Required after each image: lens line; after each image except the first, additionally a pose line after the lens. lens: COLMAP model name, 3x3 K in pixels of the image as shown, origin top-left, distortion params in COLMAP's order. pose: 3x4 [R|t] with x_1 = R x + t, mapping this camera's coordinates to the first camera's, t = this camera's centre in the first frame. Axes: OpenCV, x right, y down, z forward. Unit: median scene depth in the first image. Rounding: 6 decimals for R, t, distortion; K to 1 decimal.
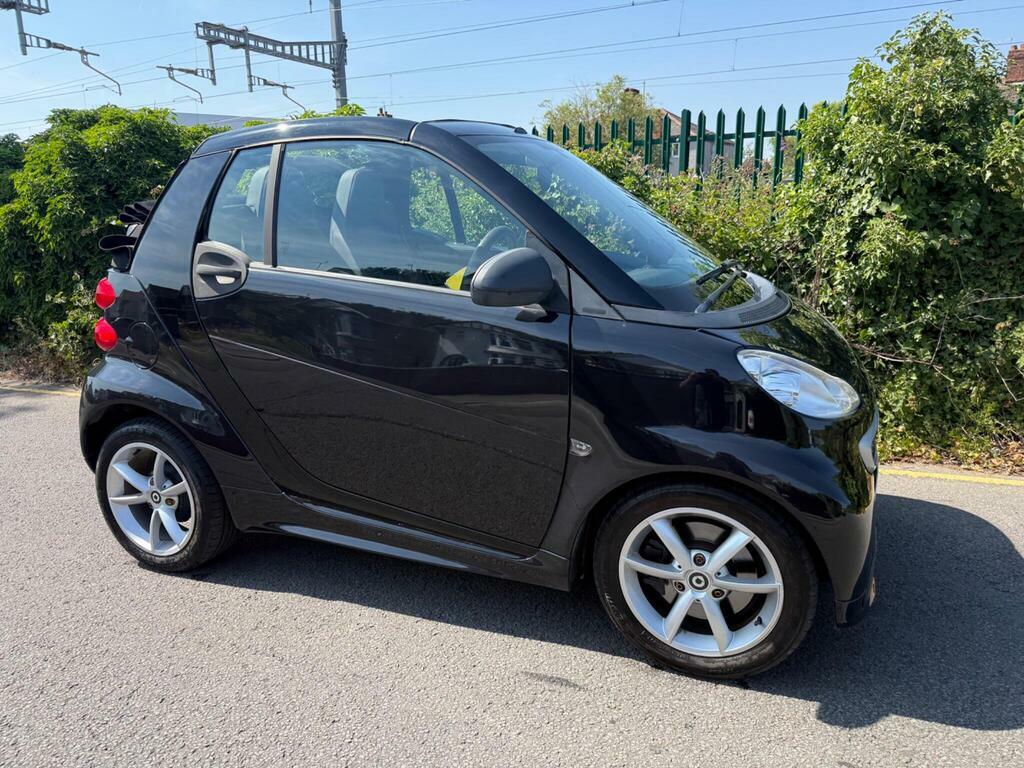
lens RADIAL K [[732.5, 0, 507.6], [0, 732.5, 386.3], [0, 0, 1]] dist [0.018090, -0.026150]
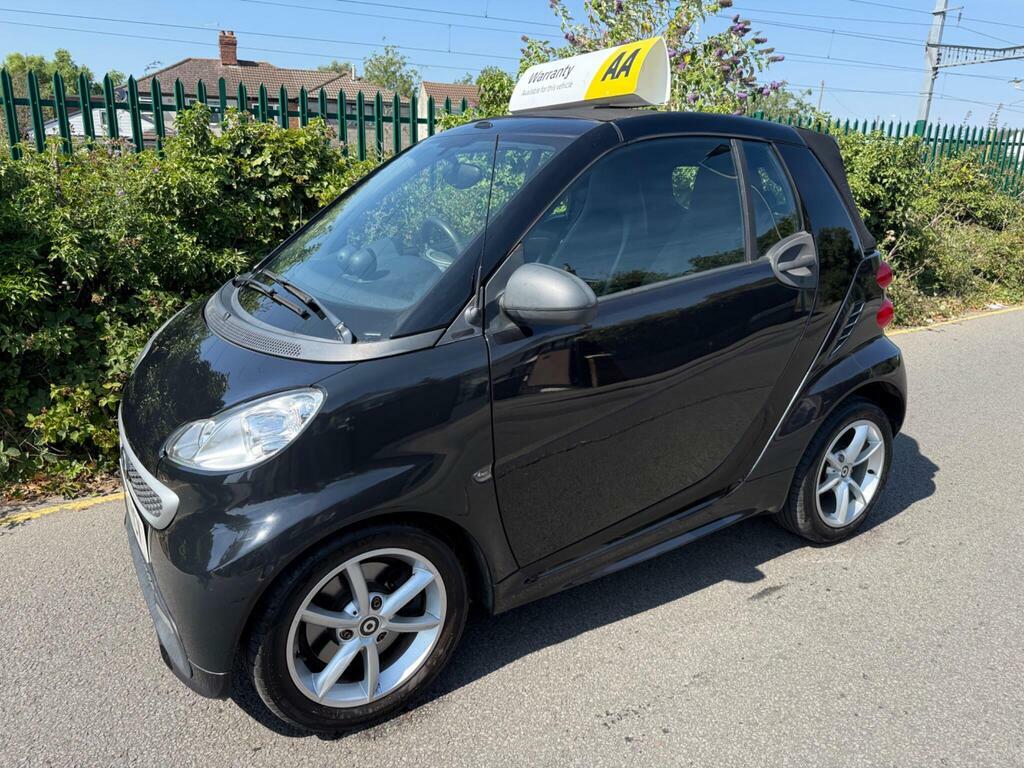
lens RADIAL K [[732.5, 0, 507.9], [0, 732.5, 380.7], [0, 0, 1]] dist [0.018090, -0.026150]
pose [[0.556455, -0.200043, 0.806437, -0.837251], [0.167820, 0.977640, 0.126712, -0.137732], [-0.813753, 0.064827, 0.577584, 0.457976]]
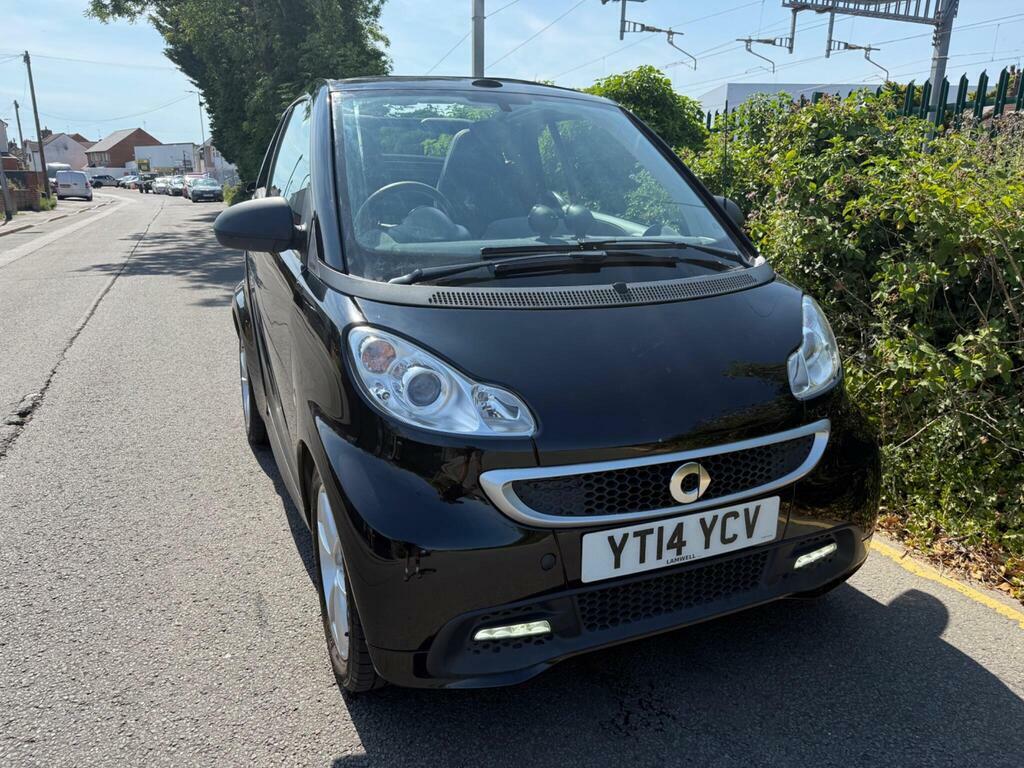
lens RADIAL K [[732.5, 0, 511.5], [0, 732.5, 388.2], [0, 0, 1]] dist [0.018090, -0.026150]
pose [[0.730466, 0.213877, -0.648596, 0.708205], [-0.189469, 0.975883, 0.108415, -0.072320], [0.656141, 0.043696, 0.753372, 0.316795]]
